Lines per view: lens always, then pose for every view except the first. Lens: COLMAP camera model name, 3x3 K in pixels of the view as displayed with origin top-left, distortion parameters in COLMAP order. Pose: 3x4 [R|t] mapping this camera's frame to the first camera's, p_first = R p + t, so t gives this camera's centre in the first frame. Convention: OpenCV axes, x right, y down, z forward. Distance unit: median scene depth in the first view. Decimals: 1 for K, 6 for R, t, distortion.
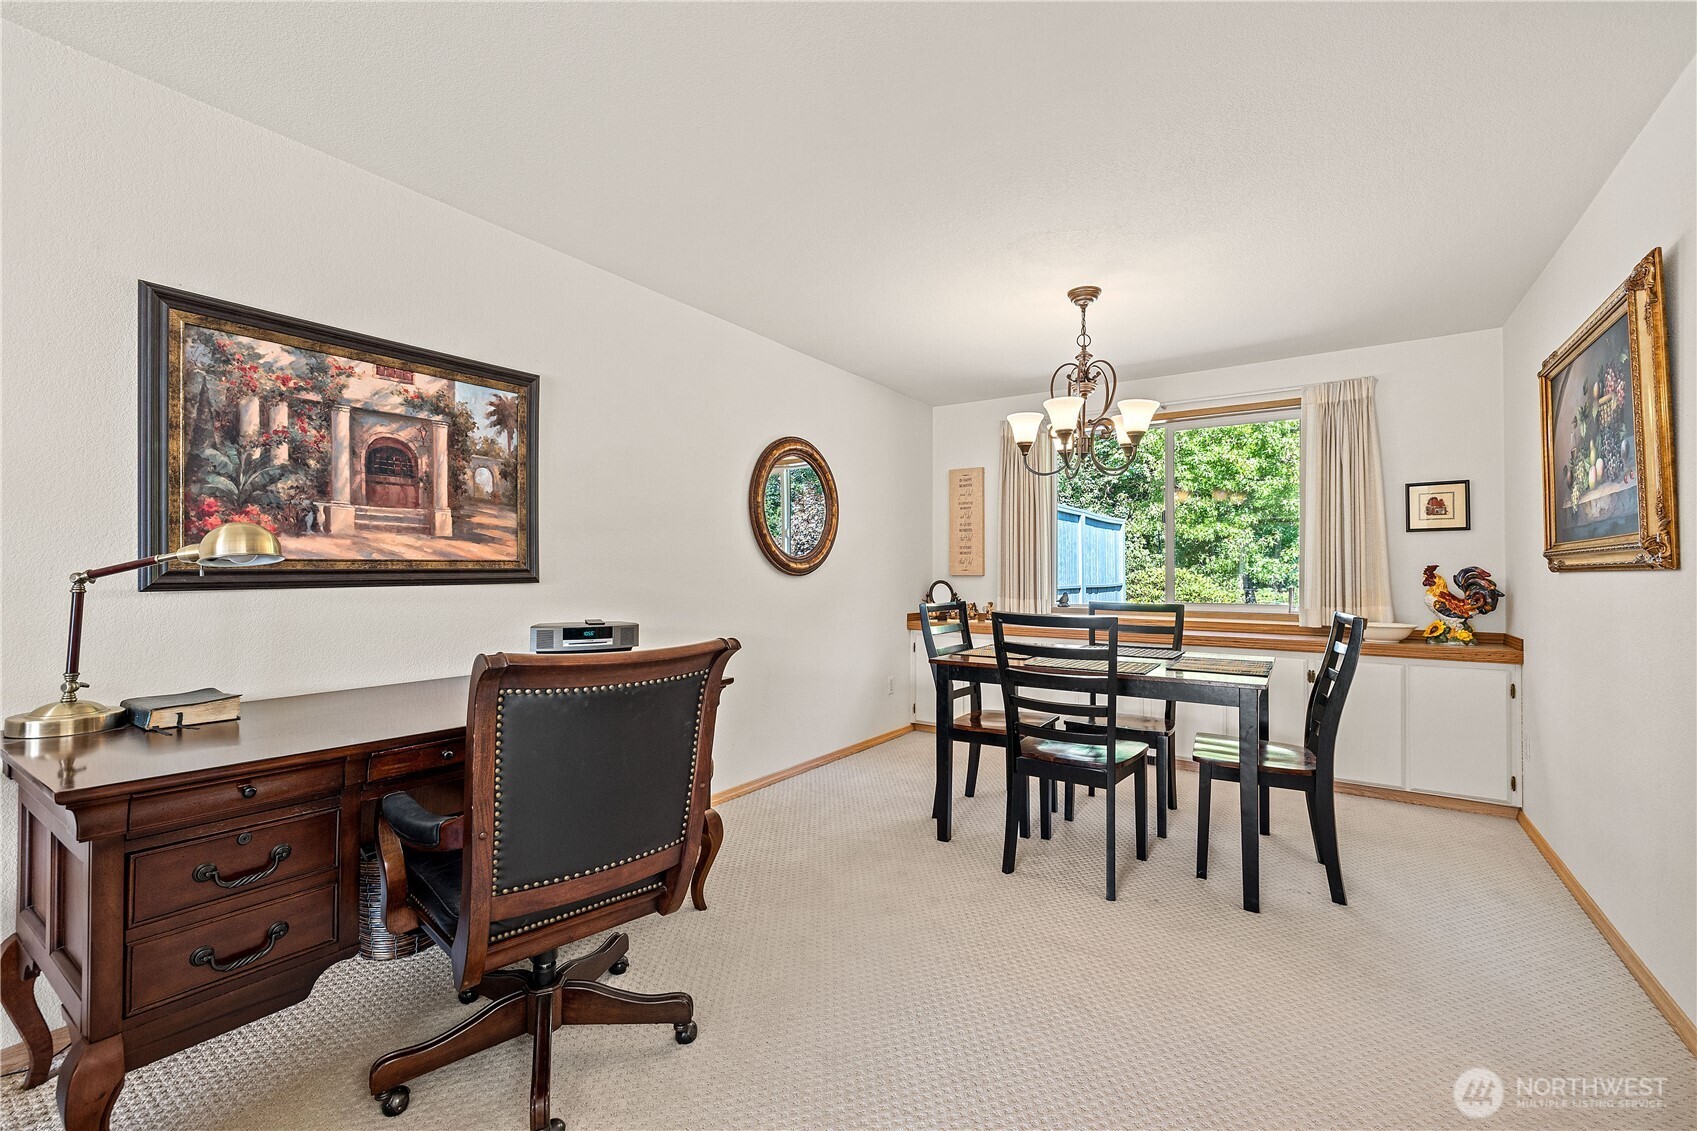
lens RADIAL K [[707.8, 0, 851.8], [0, 707.8, 568.8], [0, 0, 1]] dist [0.001055, 0.000542]
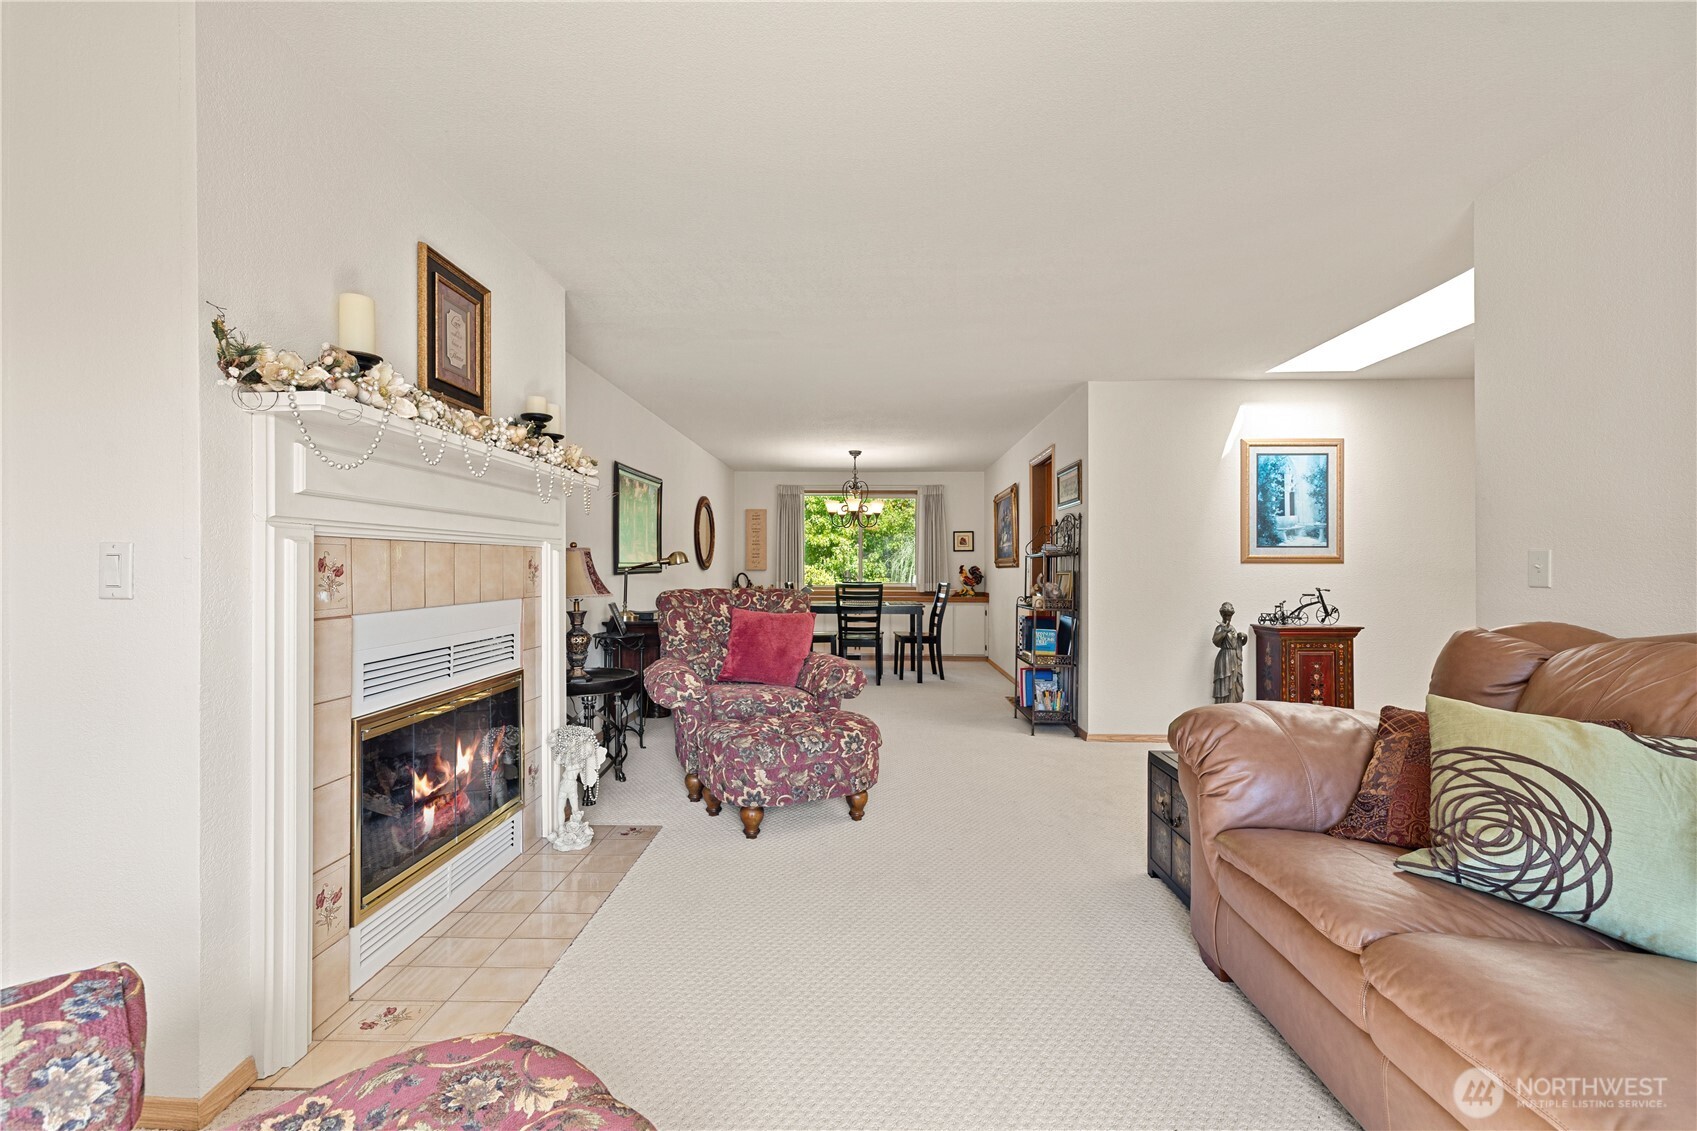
lens RADIAL K [[707.9, 0, 851.9], [0, 707.9, 576.3], [0, 0, 1]] dist [0.000053, -0.000014]
pose [[0.843763, -0.004876, 0.536694, -0.849281], [-0.003597, 0.999885, 0.014739, -0.002107], [-0.536704, -0.014367, 0.843648, -0.898152]]
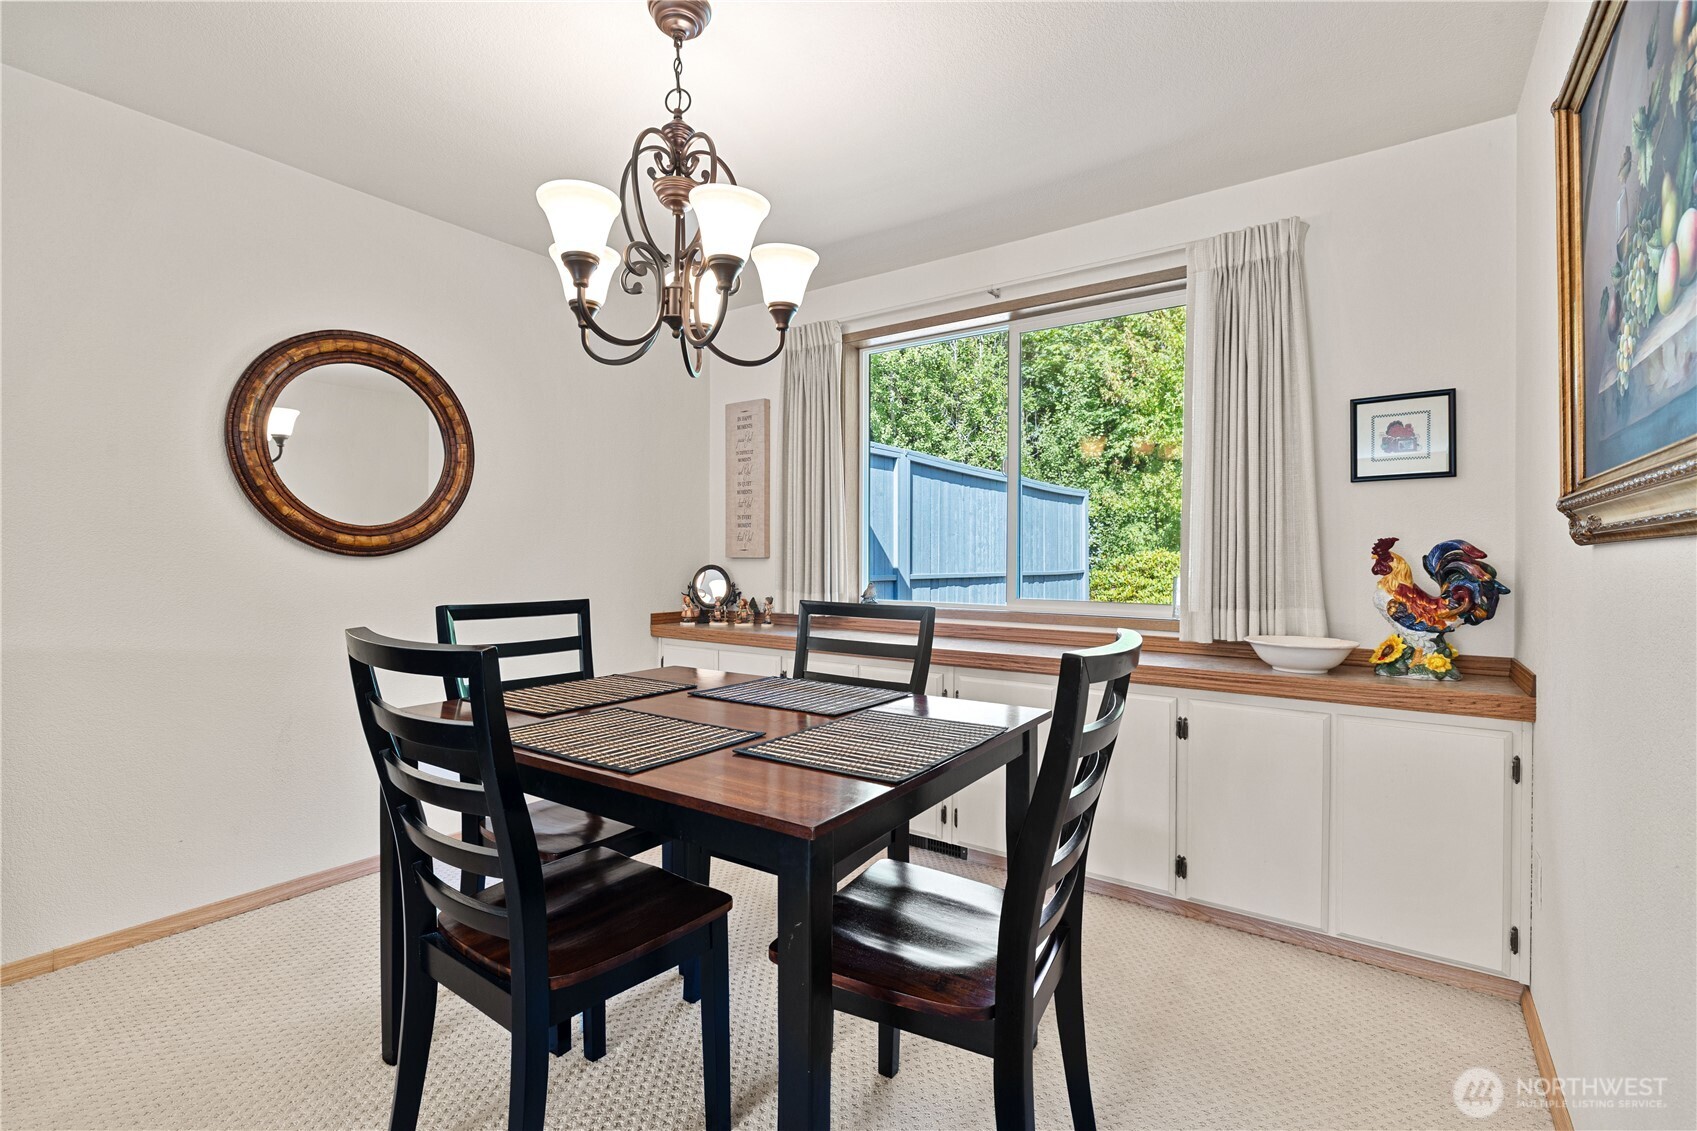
lens RADIAL K [[762.8, 0, 848.5], [0, 762.8, 565.5], [0, 0, 1]] dist [-0.001767, -0.000071]
pose [[0.999803, 0.000946, -0.019811, 0.401061], [-0.000652, 0.999889, 0.014862, 0.008303], [0.019822, -0.014846, 0.999693, 0.380009]]
